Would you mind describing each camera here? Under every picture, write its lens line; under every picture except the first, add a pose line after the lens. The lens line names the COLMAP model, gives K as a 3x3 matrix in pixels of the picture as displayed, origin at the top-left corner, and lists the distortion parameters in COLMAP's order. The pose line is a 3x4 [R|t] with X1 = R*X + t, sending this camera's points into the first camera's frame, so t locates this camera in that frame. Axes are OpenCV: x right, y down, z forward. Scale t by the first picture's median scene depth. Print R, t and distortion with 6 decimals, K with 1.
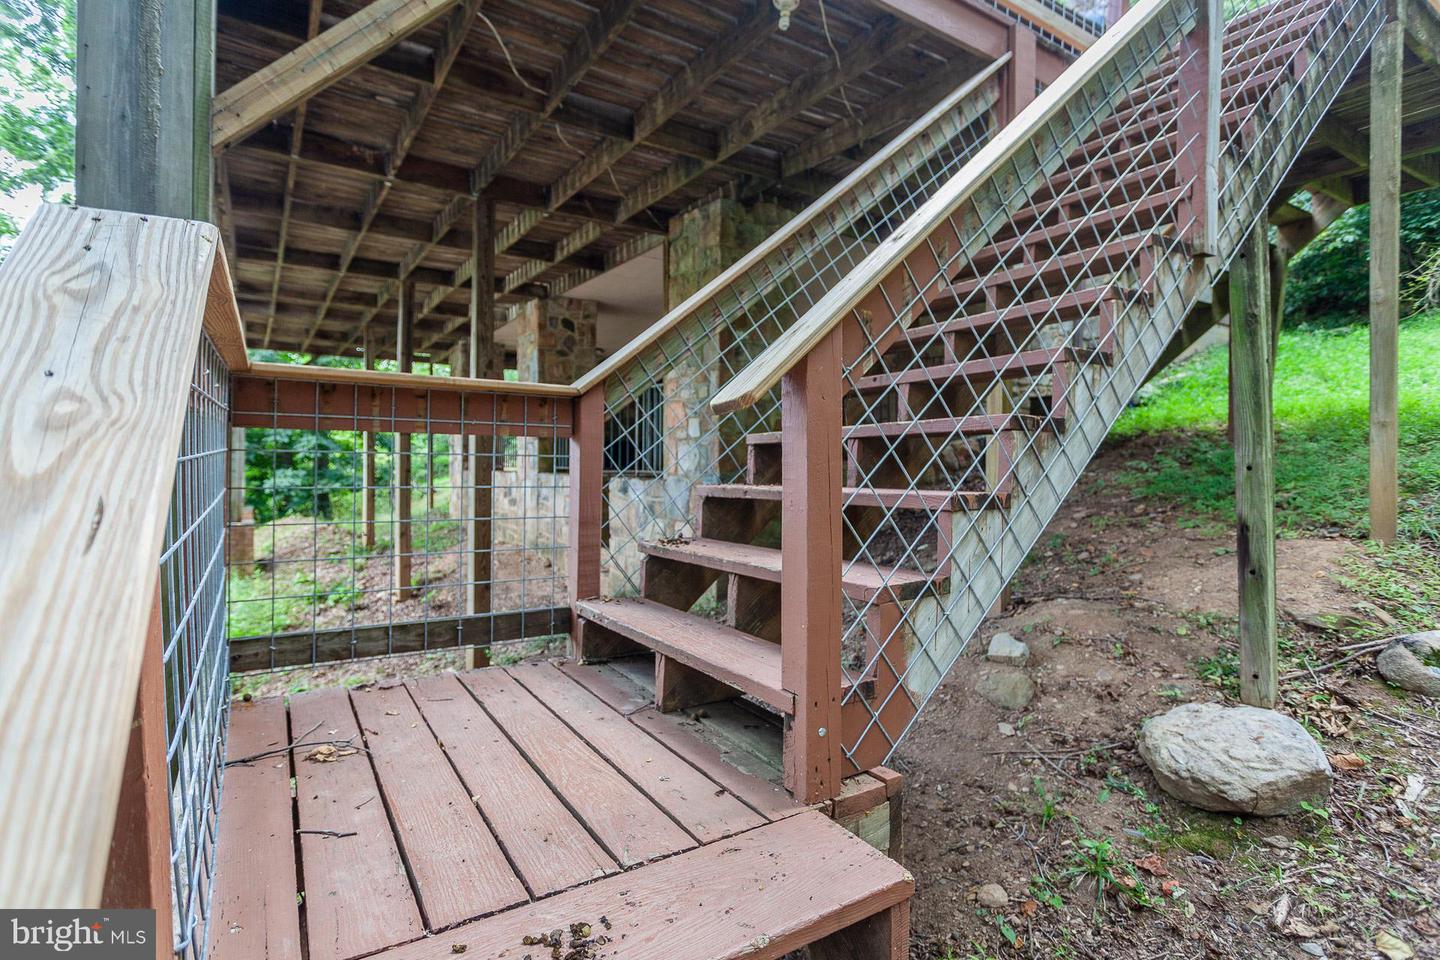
lens RADIAL K [[703.1, 0, 694.9], [0, 703.1, 474.3], [0, 0, 1]] dist [-0.002081, -0.000120]
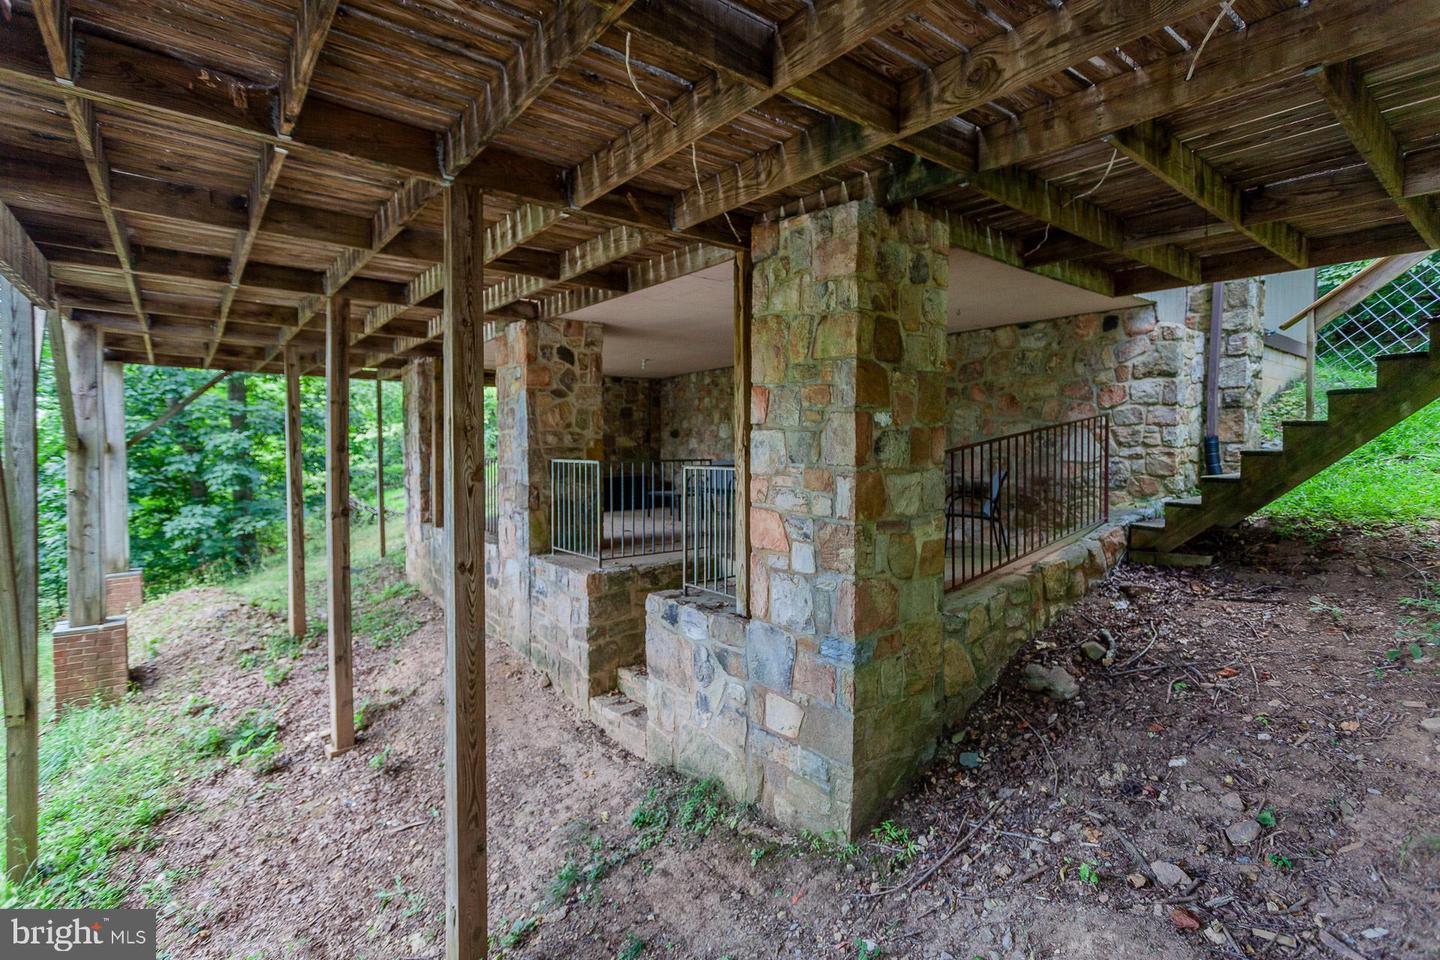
lens RADIAL K [[679.0, 0, 725.6], [0, 679.0, 485.2], [0, 0, 1]] dist [0.001922, 0.000419]
pose [[0.994233, -0.006190, 0.107060, -0.105914], [0.002016, 0.999235, 0.039054, -0.120519], [-0.107220, -0.038613, 0.993485, 0.297748]]
